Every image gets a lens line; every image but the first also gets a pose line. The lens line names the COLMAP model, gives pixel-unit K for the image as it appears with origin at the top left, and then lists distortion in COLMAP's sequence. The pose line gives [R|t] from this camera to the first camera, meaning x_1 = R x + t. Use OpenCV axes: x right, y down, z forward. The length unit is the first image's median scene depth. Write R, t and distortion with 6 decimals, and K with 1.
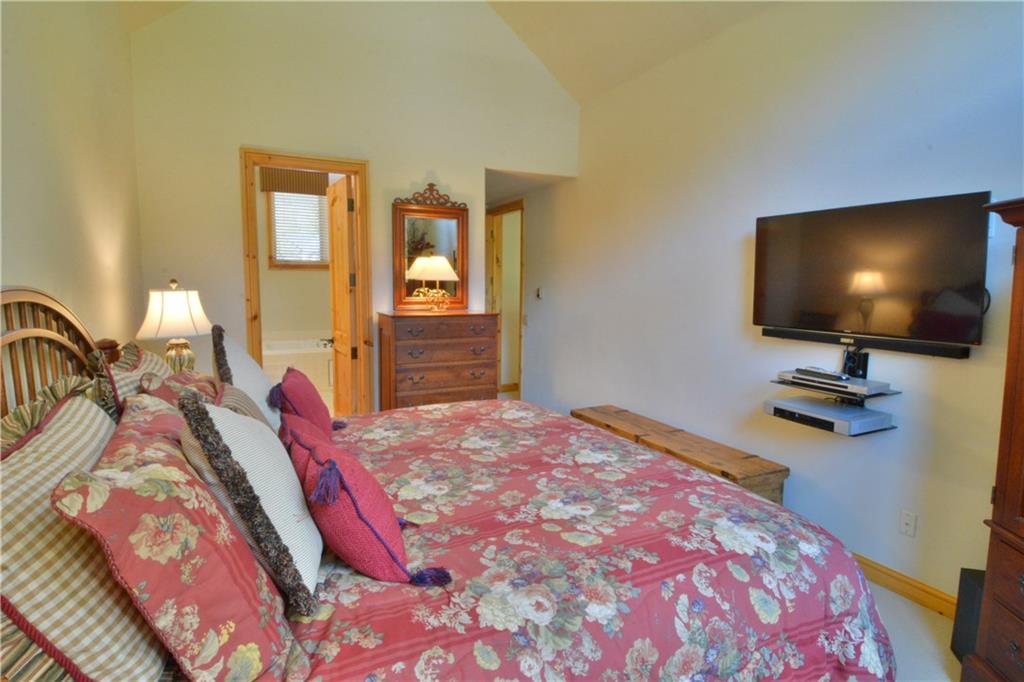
lens RADIAL K [[531.8, 0, 498.0], [0, 531.8, 328.0], [0, 0, 1]] dist [0.038778, -0.047286]
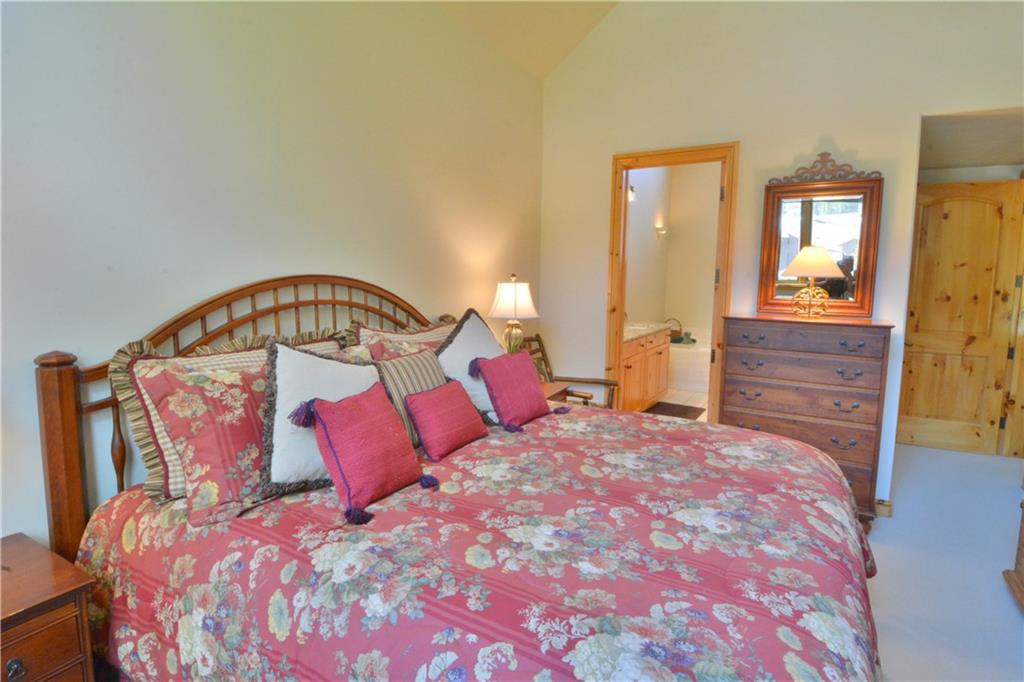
lens RADIAL K [[557.2, 0, 519.8], [0, 557.2, 335.5], [0, 0, 1]] dist [0.046012, -0.056445]
pose [[0.529946, 0.096833, -0.842485, 0.690145], [-0.088201, 0.994365, 0.058809, -0.029832], [0.843432, 0.043142, 0.535500, 0.385514]]
